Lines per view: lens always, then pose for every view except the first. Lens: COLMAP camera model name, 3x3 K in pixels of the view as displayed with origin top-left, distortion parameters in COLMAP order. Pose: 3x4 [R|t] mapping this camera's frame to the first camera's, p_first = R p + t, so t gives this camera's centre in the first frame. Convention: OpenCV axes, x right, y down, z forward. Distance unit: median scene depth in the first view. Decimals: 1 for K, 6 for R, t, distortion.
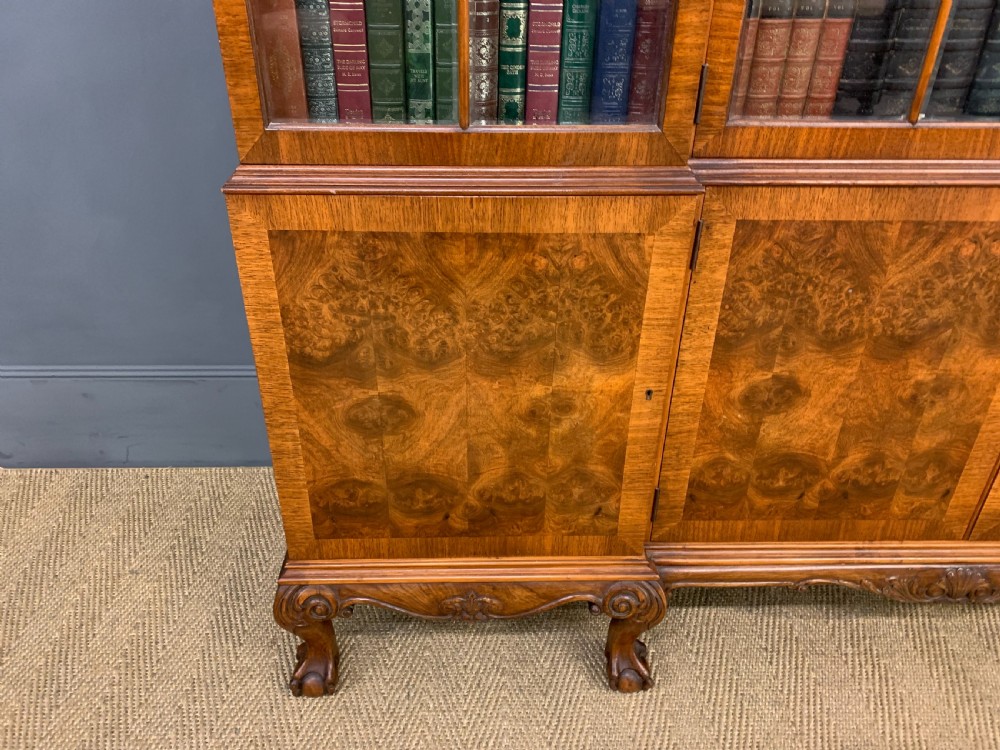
lens RADIAL K [[758.9, 0, 502.1], [0, 758.9, 361.5], [0, 0, 1]] dist [0.077265, -0.113842]
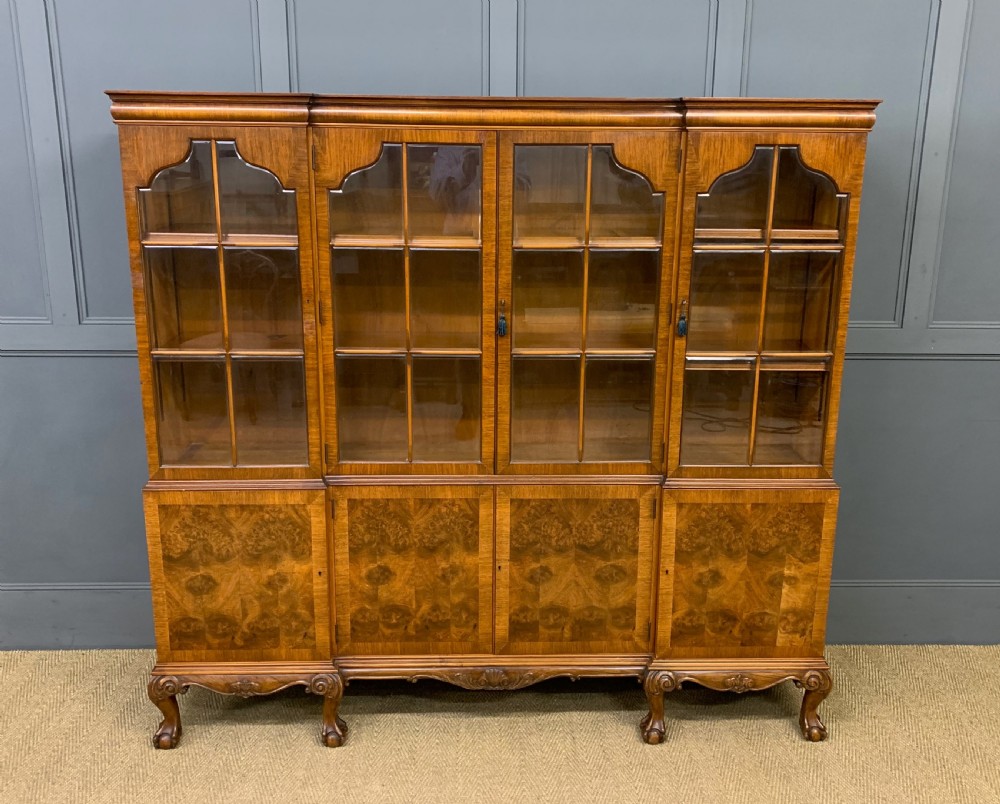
lens RADIAL K [[941.0, 0, 506.3], [0, 941.0, 393.3], [0, 0, 1]] dist [0.116431, -0.198017]
pose [[0.999968, -0.006122, 0.005196, 0.739829], [0.007355, 0.958028, -0.286580, 0.344879], [-0.003224, 0.286609, 0.958042, -1.897114]]
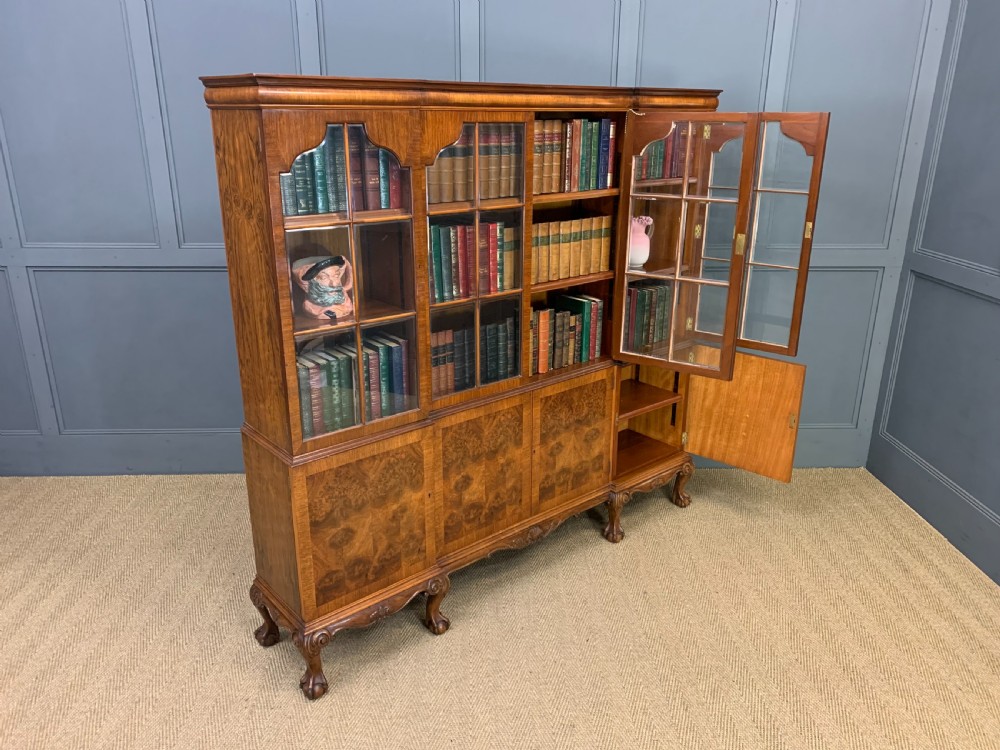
lens RADIAL K [[752.4, 0, 497.5], [0, 752.4, 371.7], [0, 0, 1]] dist [0.138313, -0.259787]
pose [[0.777566, -0.211708, 0.592090, -1.119761], [0.333260, 0.937243, -0.102534, -0.013720], [-0.533225, 0.277047, 0.799322, -1.411954]]
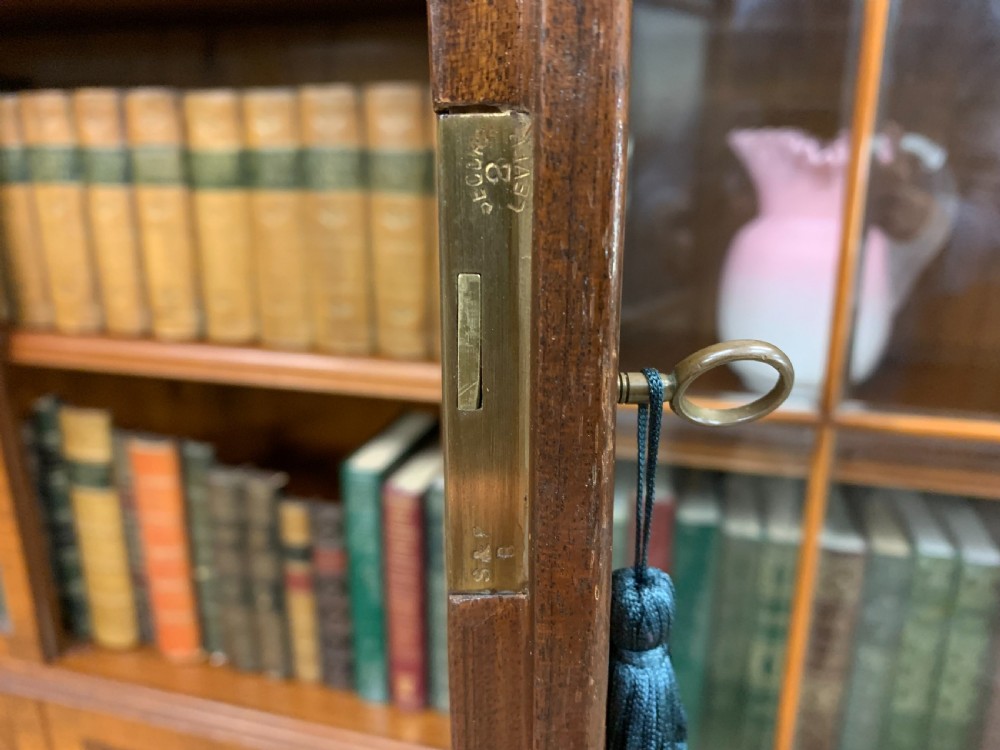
lens RADIAL K [[764.8, 0, 492.9], [0, 764.8, 378.5], [0, 0, 1]] dist [0.050863, -0.064067]
pose [[0.955809, 0.072230, -0.284977, 1.415574], [-0.143600, 0.960548, -0.238174, -0.411748], [0.256531, 0.268571, 0.928473, 0.141602]]
